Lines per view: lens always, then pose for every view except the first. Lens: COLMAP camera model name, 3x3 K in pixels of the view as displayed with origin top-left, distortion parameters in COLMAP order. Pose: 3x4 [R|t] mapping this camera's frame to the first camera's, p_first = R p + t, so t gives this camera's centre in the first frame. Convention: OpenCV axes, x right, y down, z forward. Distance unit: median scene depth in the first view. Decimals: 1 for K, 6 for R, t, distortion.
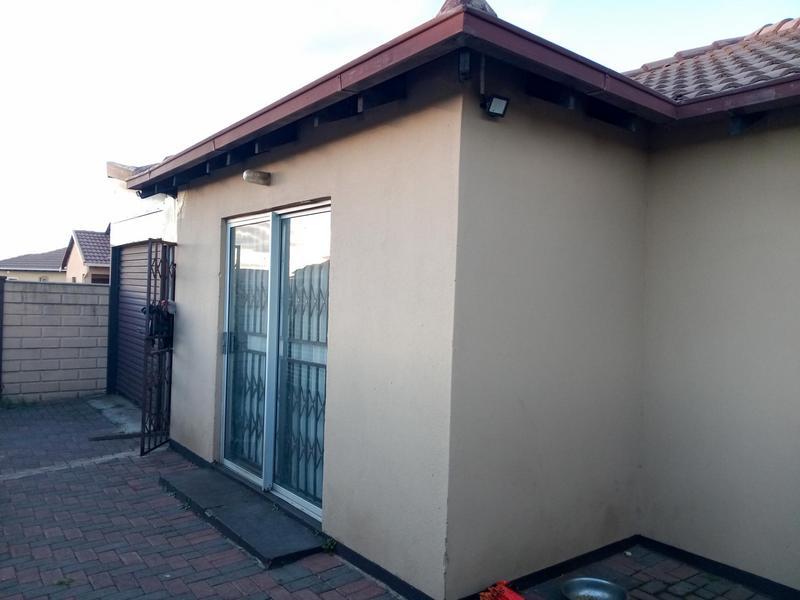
lens RADIAL K [[626.7, 0, 400.0], [0, 626.7, 300.0], [0, 0, 1]] dist [-0.006355, -0.010337]
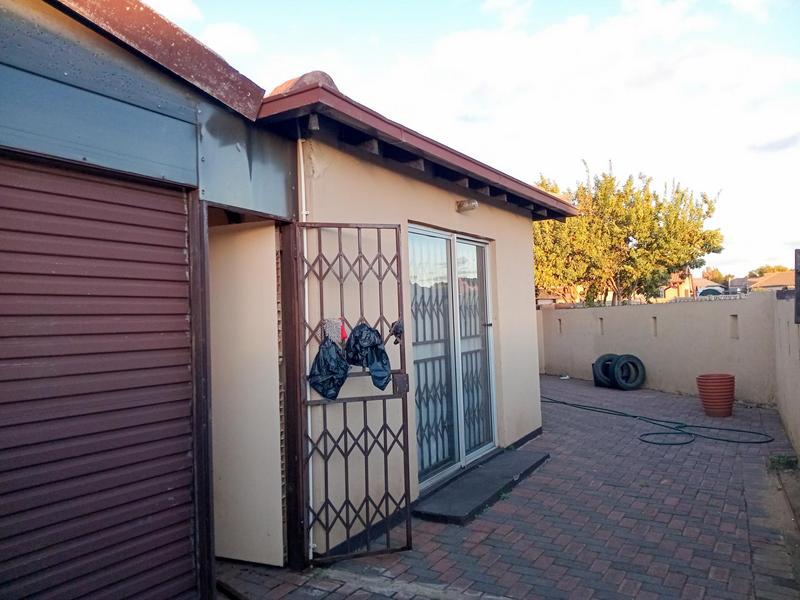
lens RADIAL K [[626.7, 0, 400.0], [0, 626.7, 300.0], [0, 0, 1]] dist [-0.006355, -0.010337]
pose [[-0.382841, 0.012702, 0.923727, -1.175005], [0.027242, 0.999626, -0.002455, -0.015443], [-0.923412, 0.024224, -0.383044, 1.442512]]
